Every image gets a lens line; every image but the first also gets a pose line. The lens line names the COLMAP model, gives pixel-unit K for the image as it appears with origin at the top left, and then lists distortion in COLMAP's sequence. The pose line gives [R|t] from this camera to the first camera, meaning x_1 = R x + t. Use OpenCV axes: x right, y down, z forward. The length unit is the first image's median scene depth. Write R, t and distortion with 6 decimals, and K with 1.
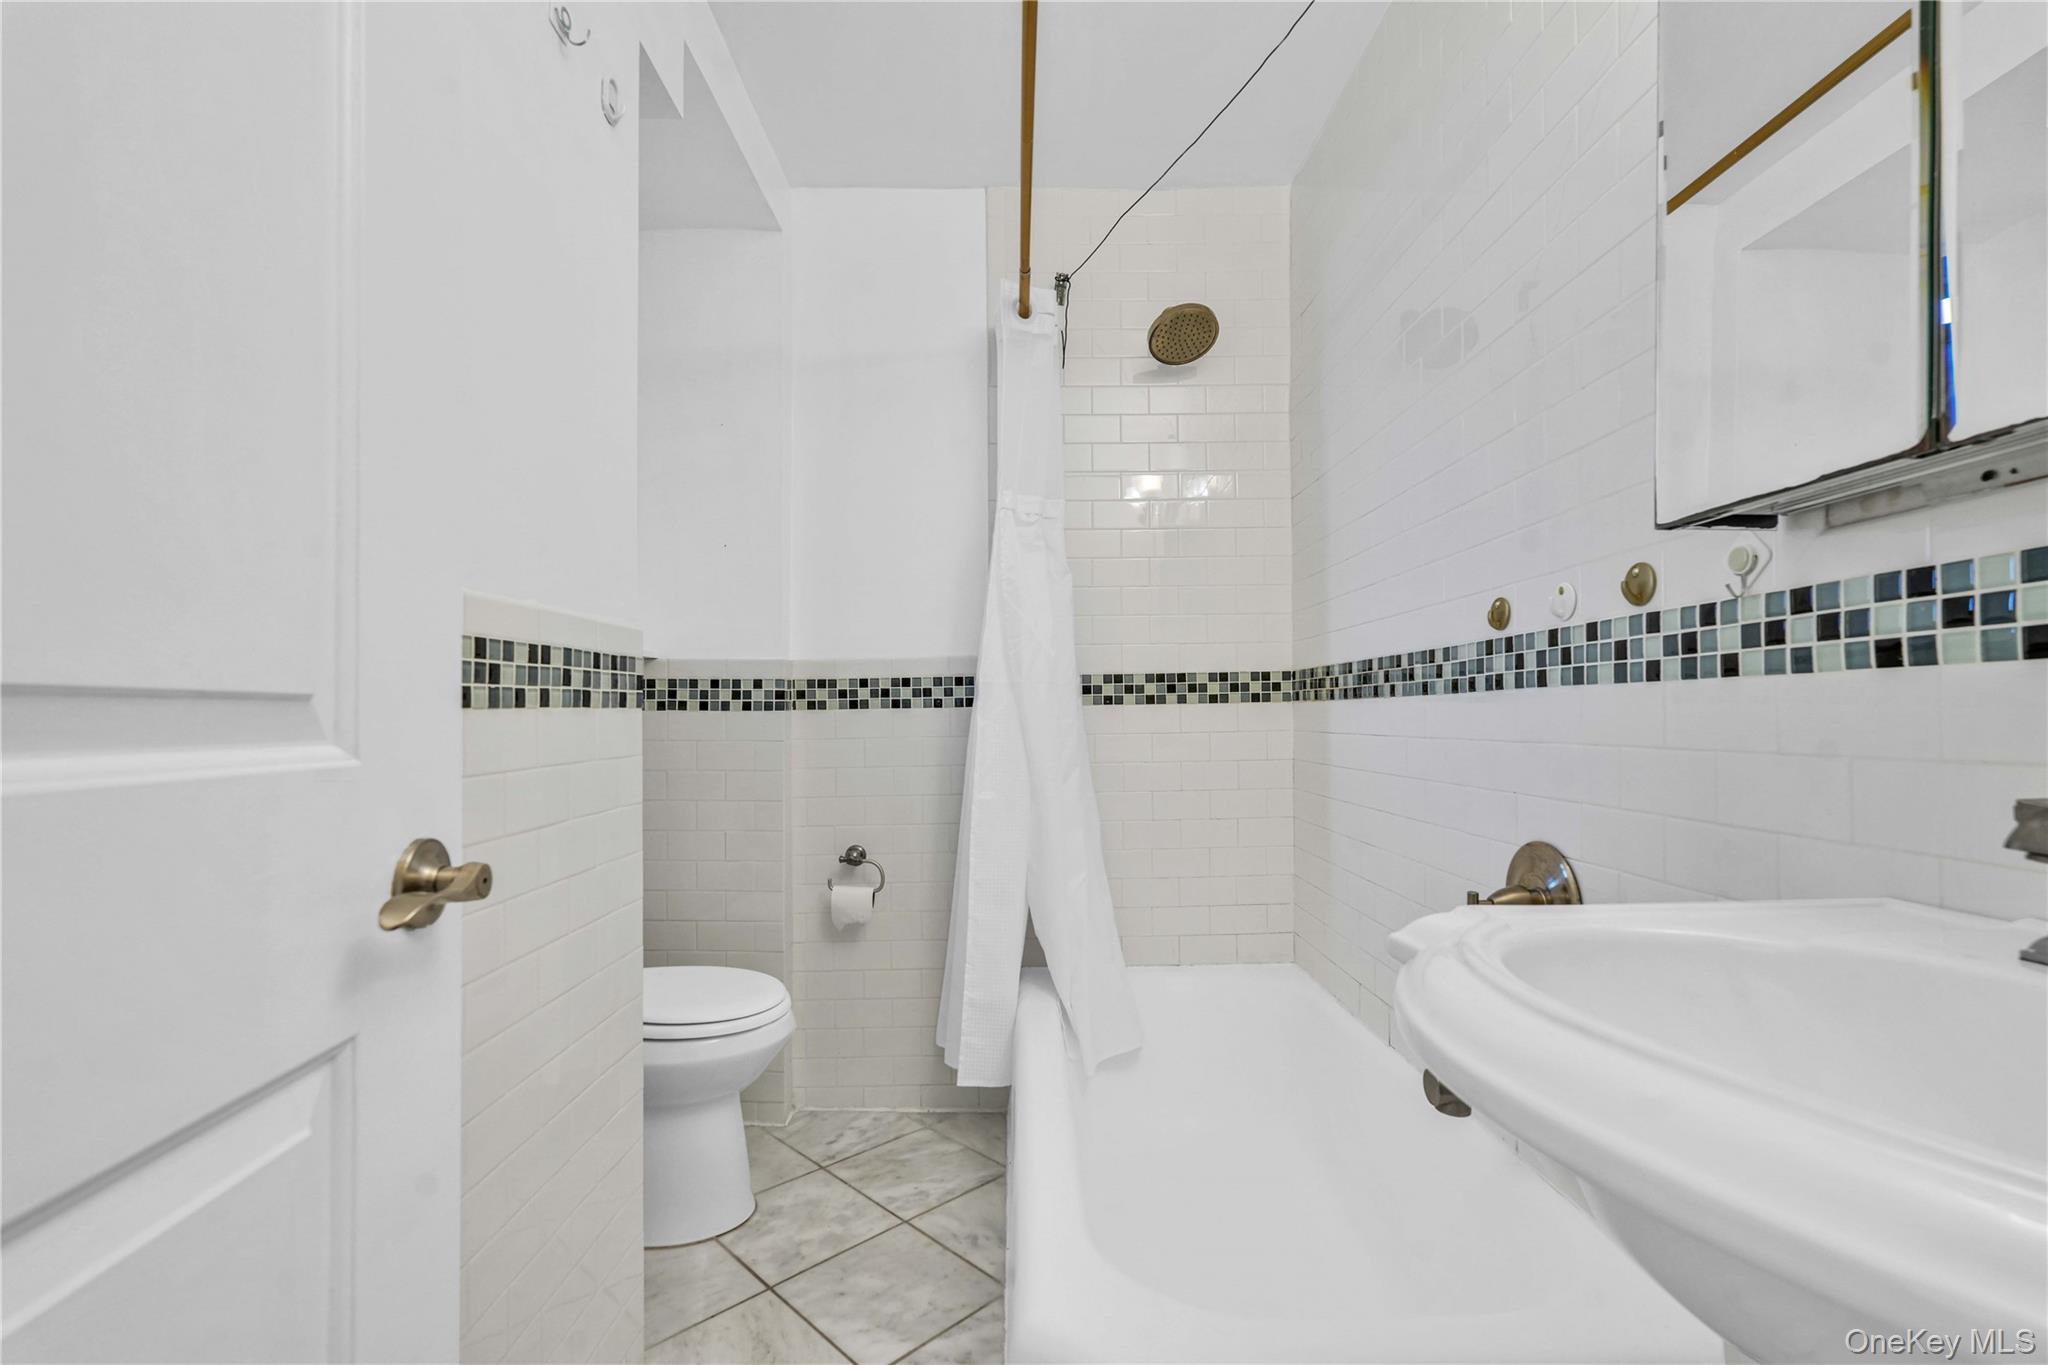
lens RADIAL K [[912.8, 0, 1010.5], [0, 912.8, 692.2], [0, 0, 1]] dist [-0.015068, 0.000251]
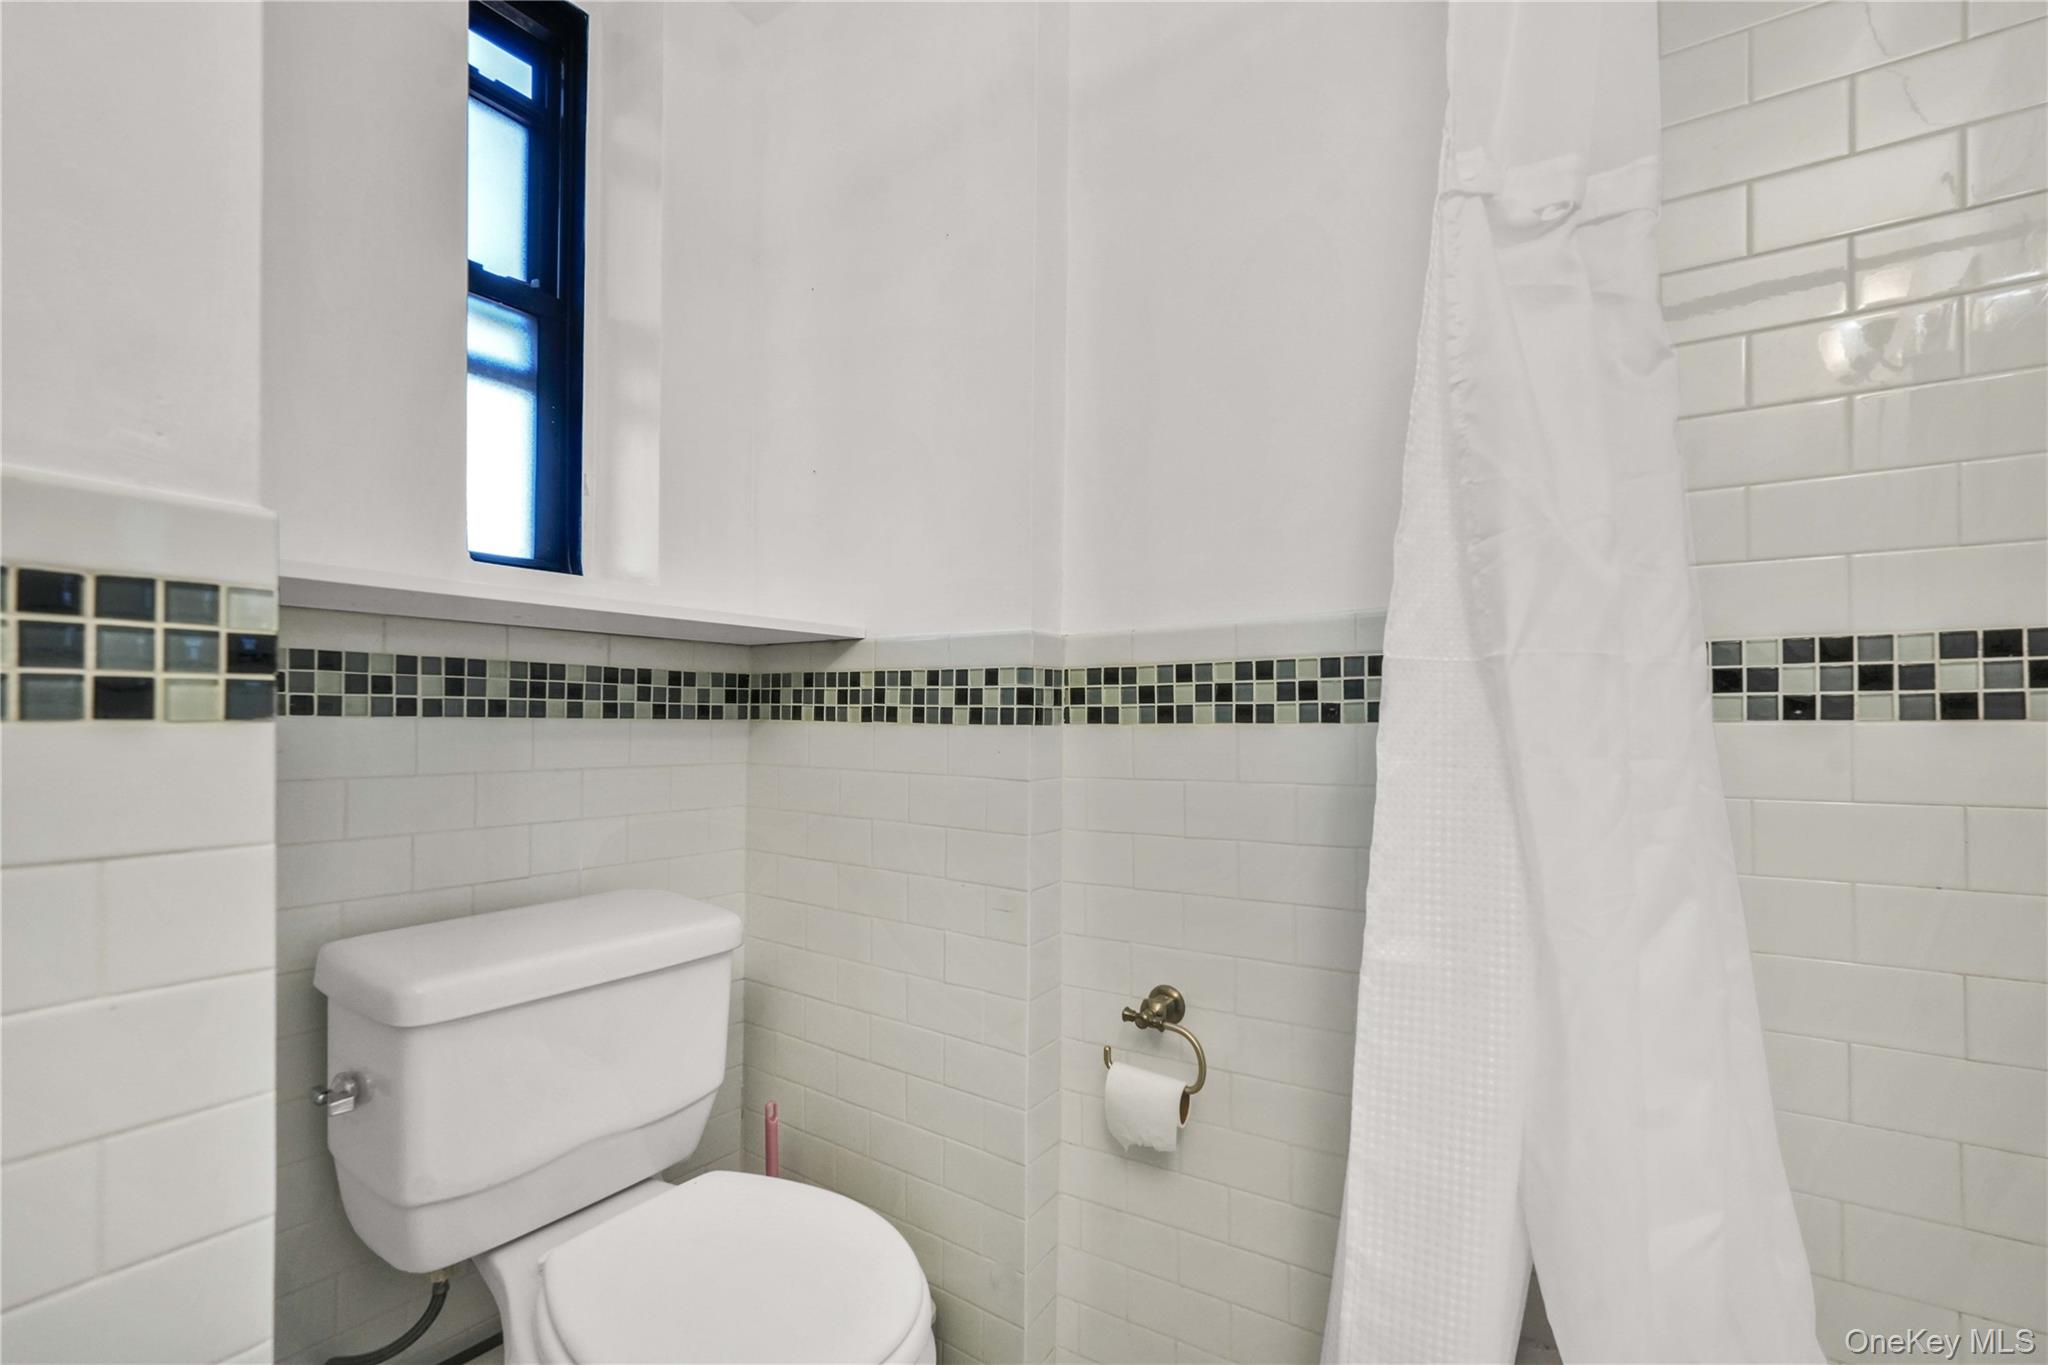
lens RADIAL K [[923.3, 0, 1024.1], [0, 923.3, 716.6], [0, 0, 1]] dist [-0.001555, 0.000366]
pose [[0.839462, 0.008283, -0.543355, 0.046630], [0.000314, 0.999876, 0.015728, 0.006353], [0.543418, -0.013373, 0.839355, 0.518642]]
